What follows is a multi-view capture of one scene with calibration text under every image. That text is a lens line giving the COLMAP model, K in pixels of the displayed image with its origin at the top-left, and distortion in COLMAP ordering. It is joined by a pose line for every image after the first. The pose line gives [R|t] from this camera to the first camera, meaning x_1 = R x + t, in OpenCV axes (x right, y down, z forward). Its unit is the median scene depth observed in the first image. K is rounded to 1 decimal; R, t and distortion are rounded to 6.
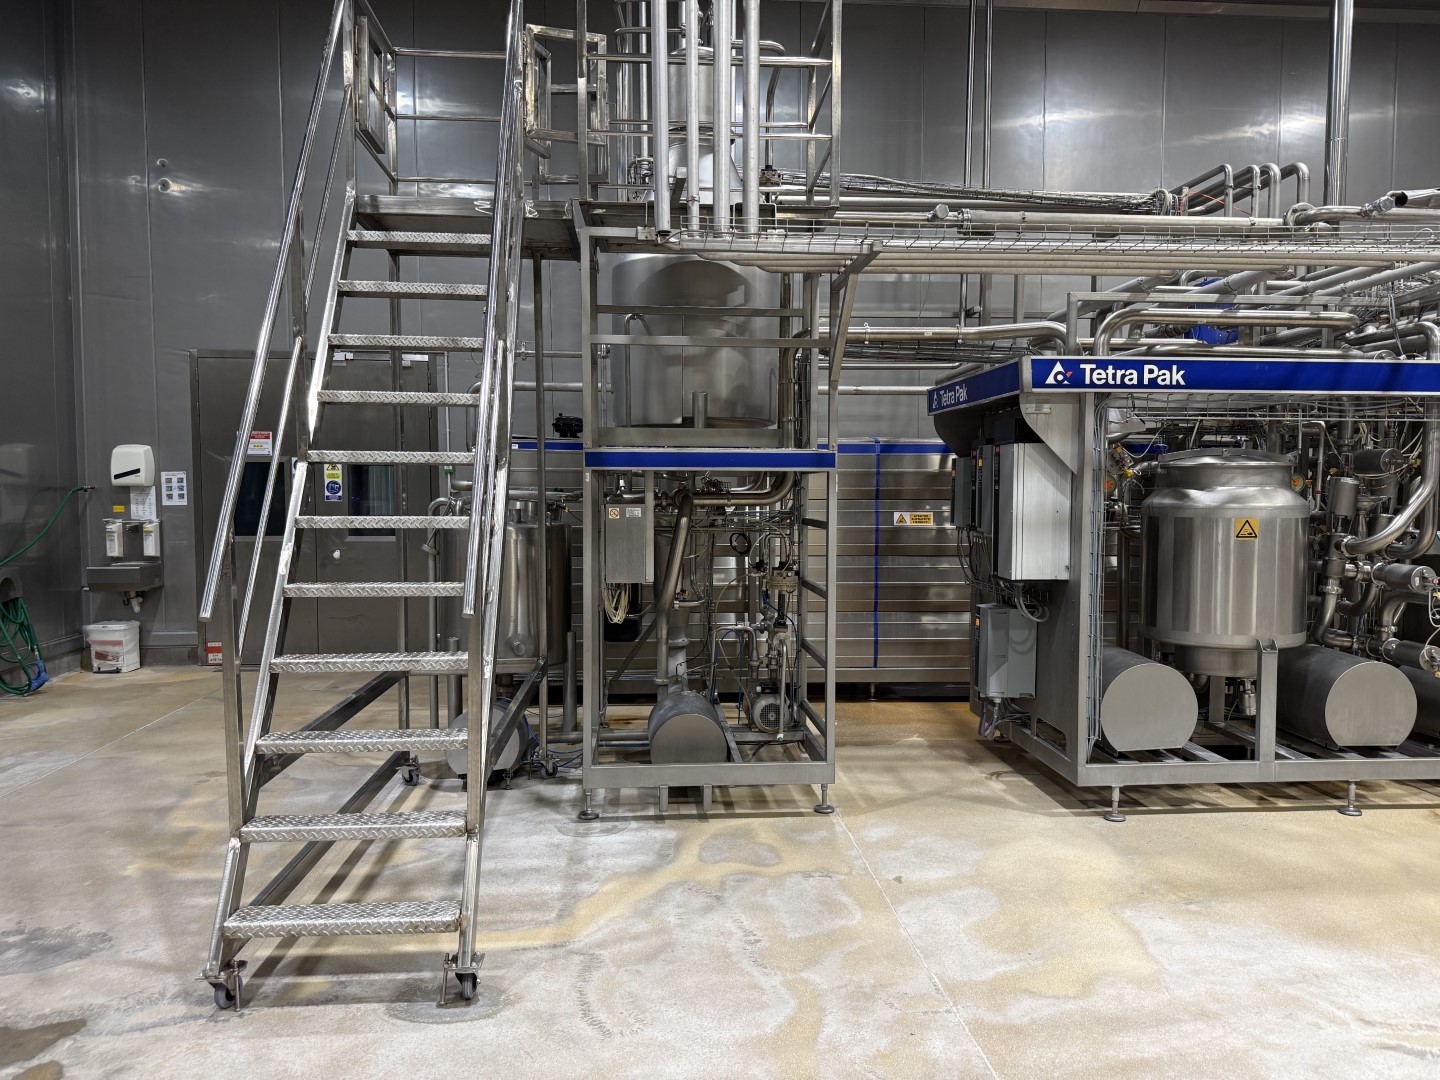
lens RADIAL K [[1016.0, 0, 716.1], [0, 1016.0, 542.7], [0, 0, 1]] dist [0.060363, -0.079078]
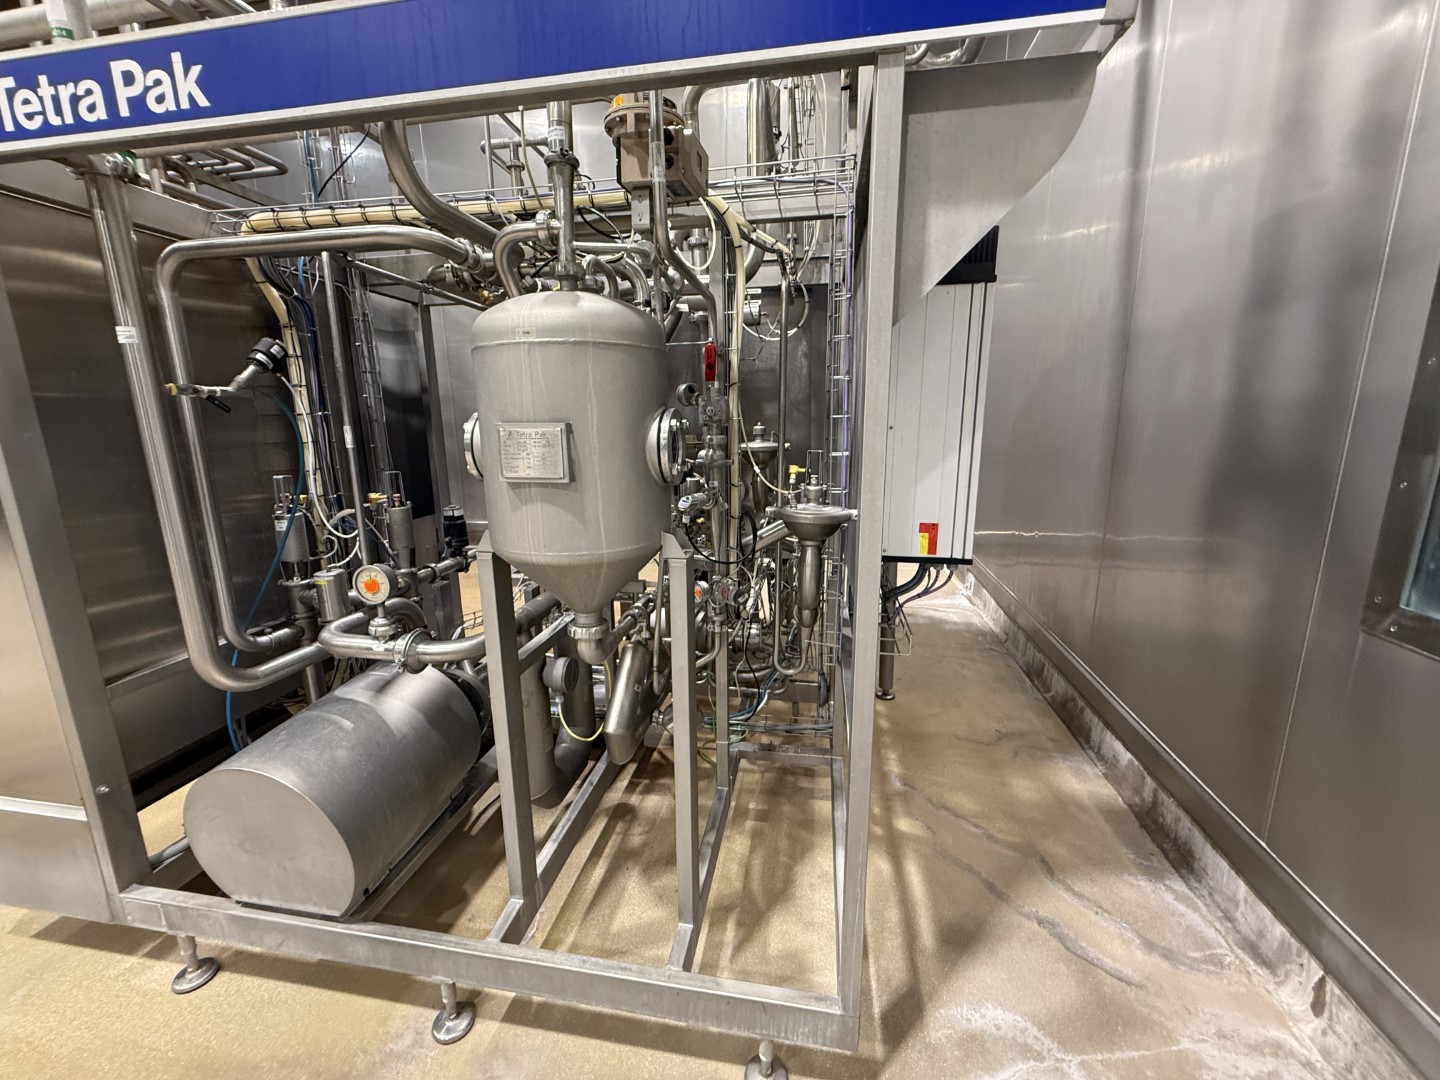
lens RADIAL K [[580.7, 0, 712.1], [0, 580.7, 536.9], [0, 0, 1]] dist [-0.002171, -0.000121]
pose [[0.967797, 0.038499, -0.248770, 0.663039], [0.000383, 0.988009, 0.154395, -0.025240], [0.251731, -0.149519, 0.956178, 0.768973]]
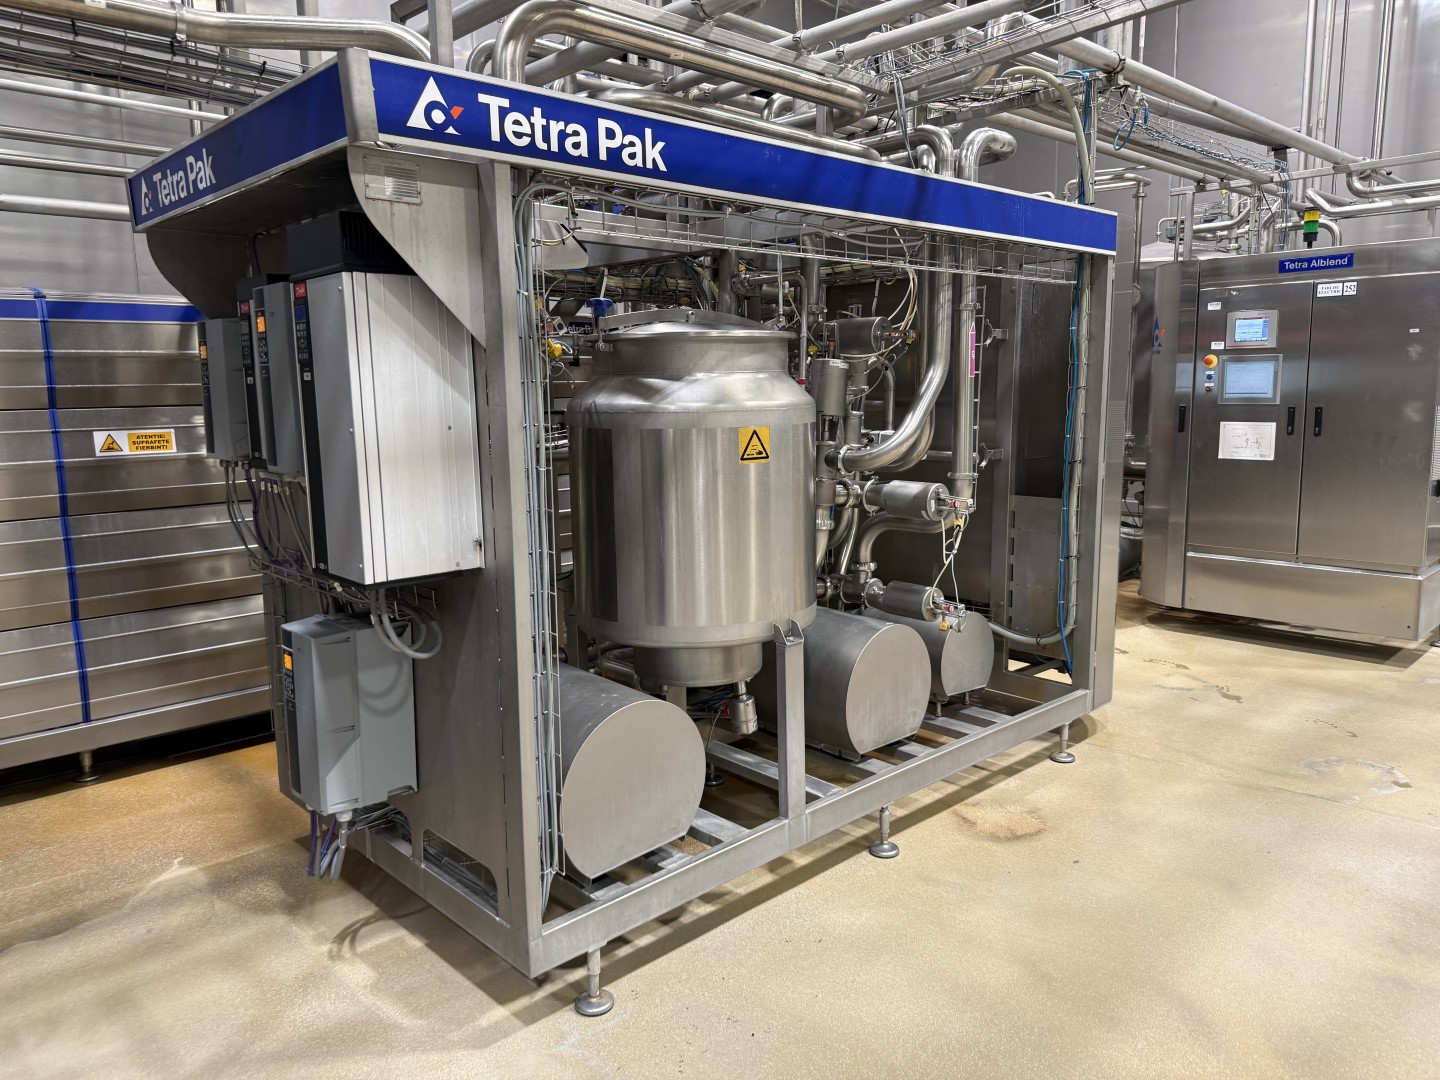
lens RADIAL K [[1016.0, 0, 726.8], [0, 1016.0, 530.0], [0, 0, 1]] dist [0.060363, -0.079078]
pose [[0.776170, -0.104053, 0.621879, 0.133972], [0.051632, 0.993466, 0.101785, -0.024062], [-0.628406, -0.046894, 0.776470, 0.540871]]
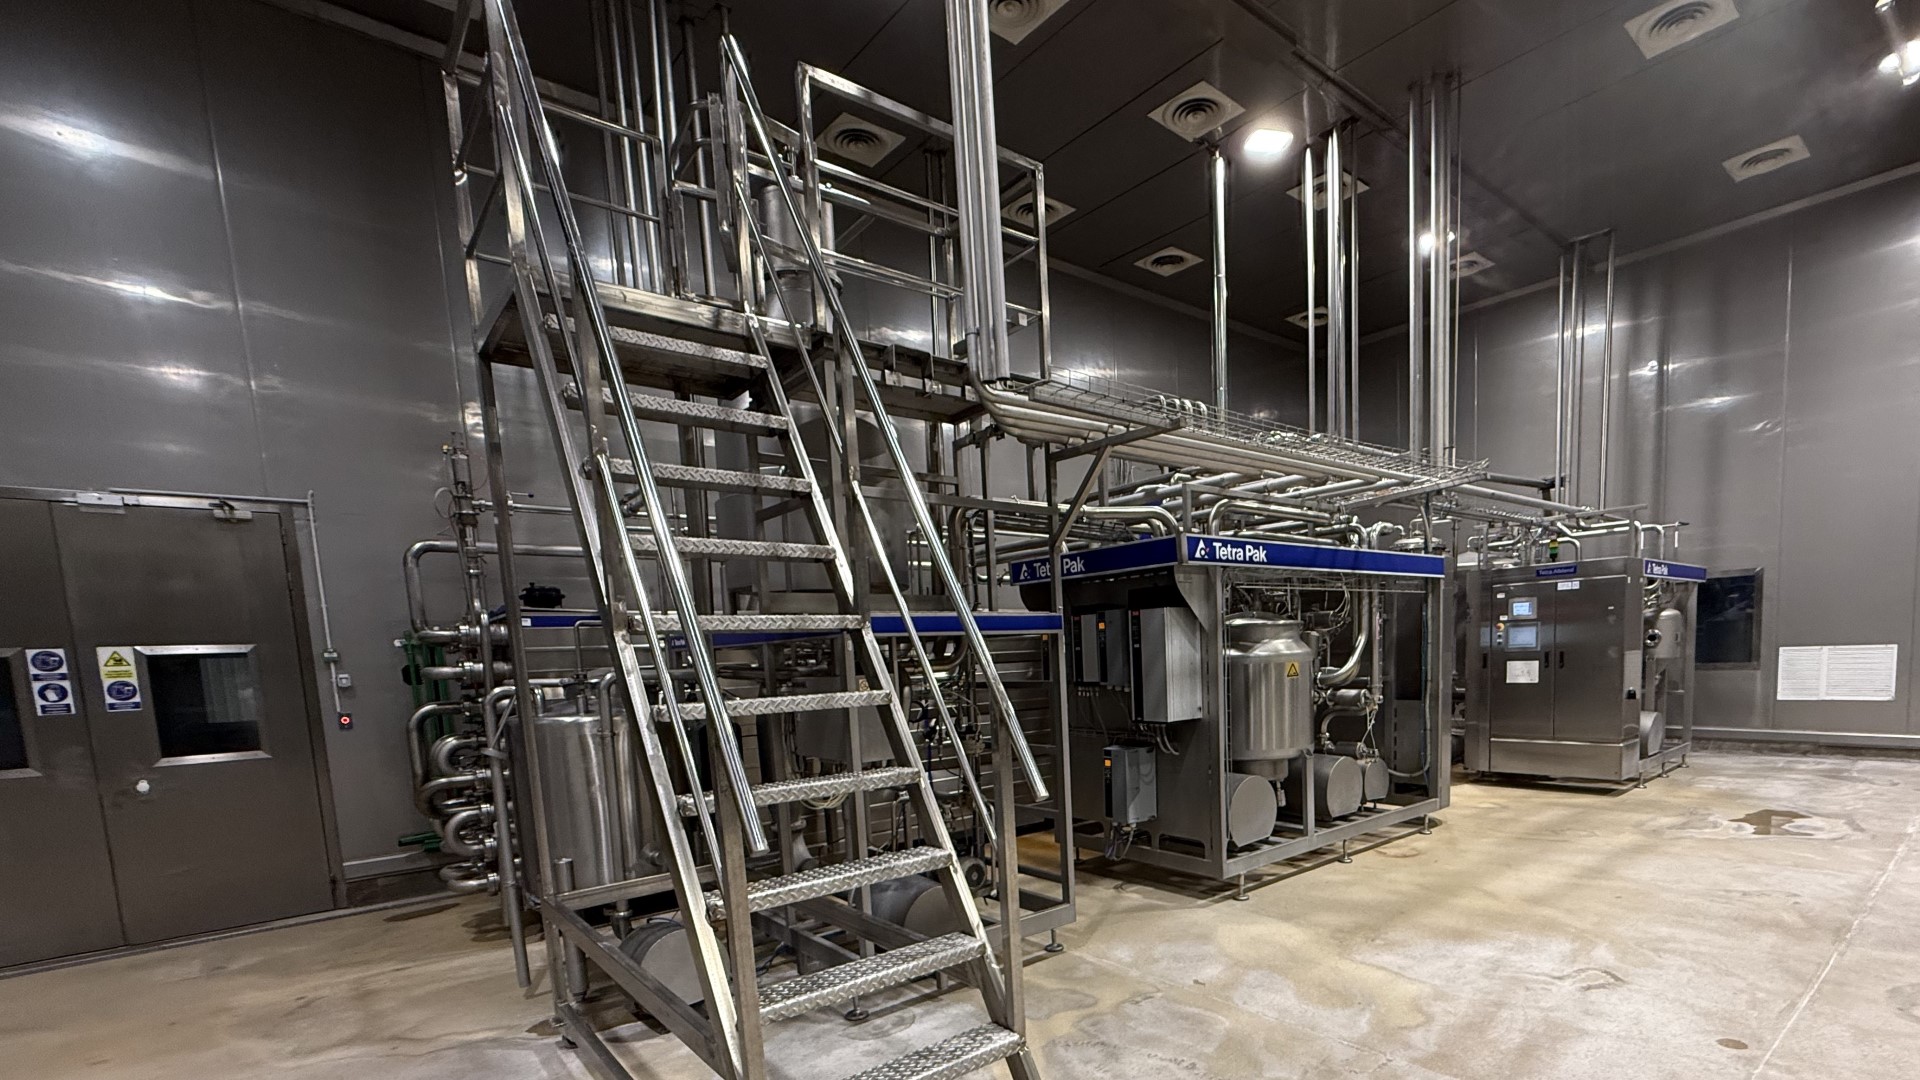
lens RADIAL K [[875.3, 0, 1090.2], [0, 875.3, 752.2], [0, 0, 1]] dist [0.002569, -0.000366]
pose [[0.788029, -0.105737, 0.606490, -0.400150], [0.076641, 0.994326, 0.073772, -0.011349], [-0.610849, -0.011652, 0.791661, 0.236161]]
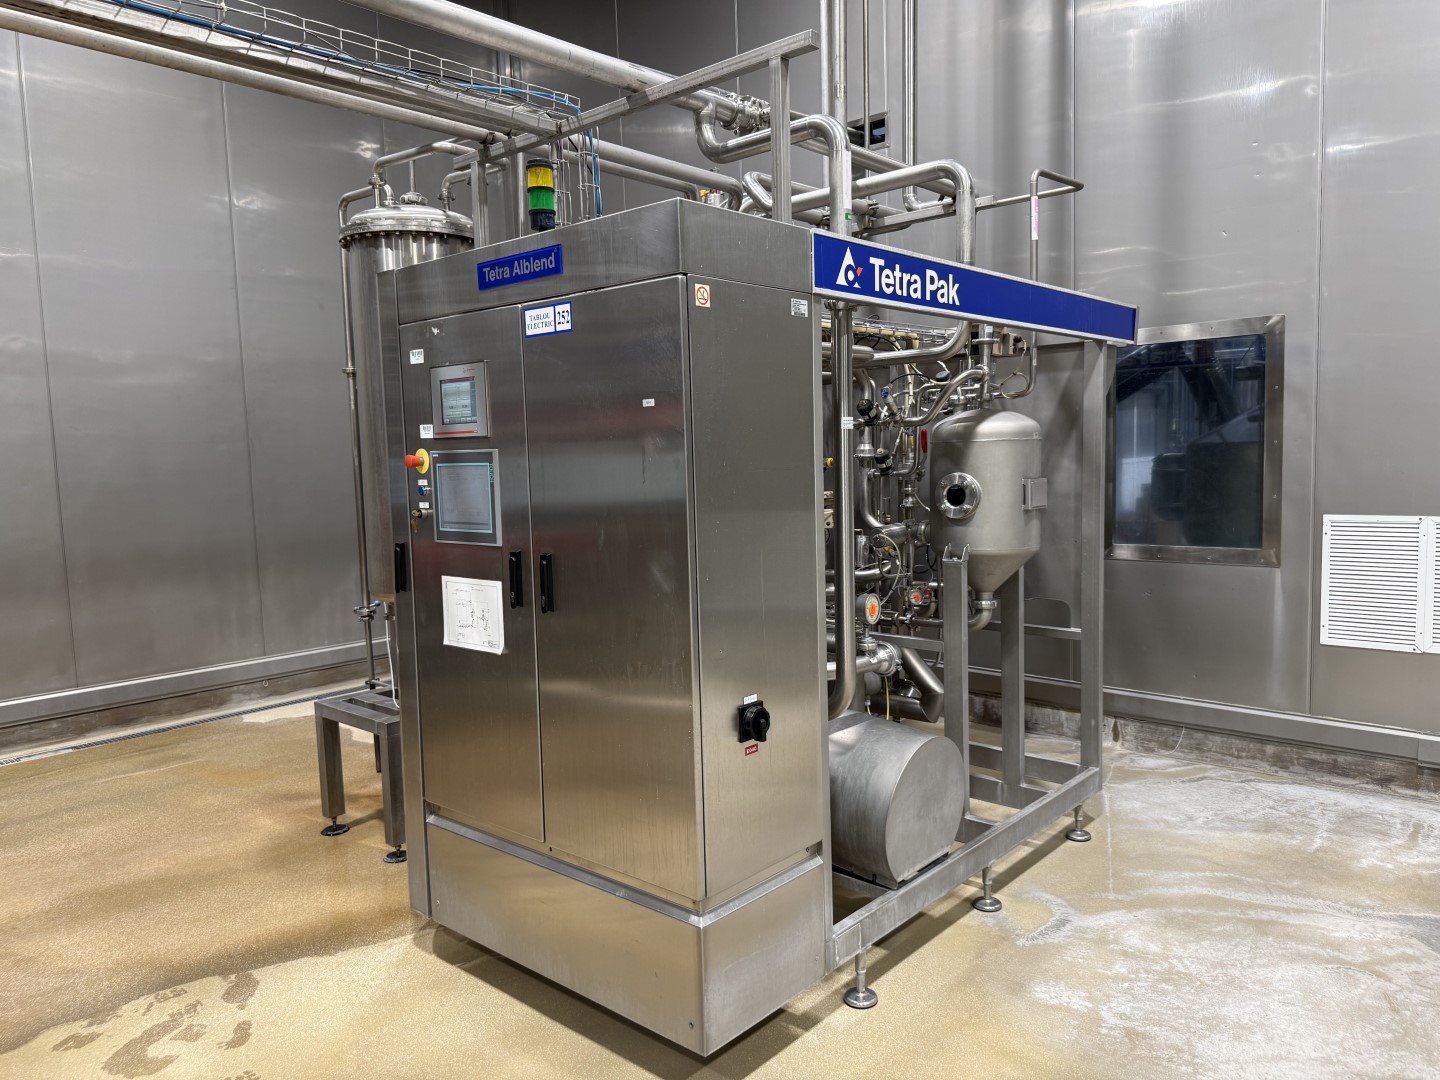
lens RADIAL K [[1016.0, 0, 724.2], [0, 1016.0, 546.2], [0, 0, 1]] dist [0.060363, -0.079078]
pose [[0.720276, -0.086793, 0.688236, -0.123402], [0.066141, 0.996214, 0.056412, -0.041952], [-0.690527, 0.004889, 0.723290, 0.586844]]
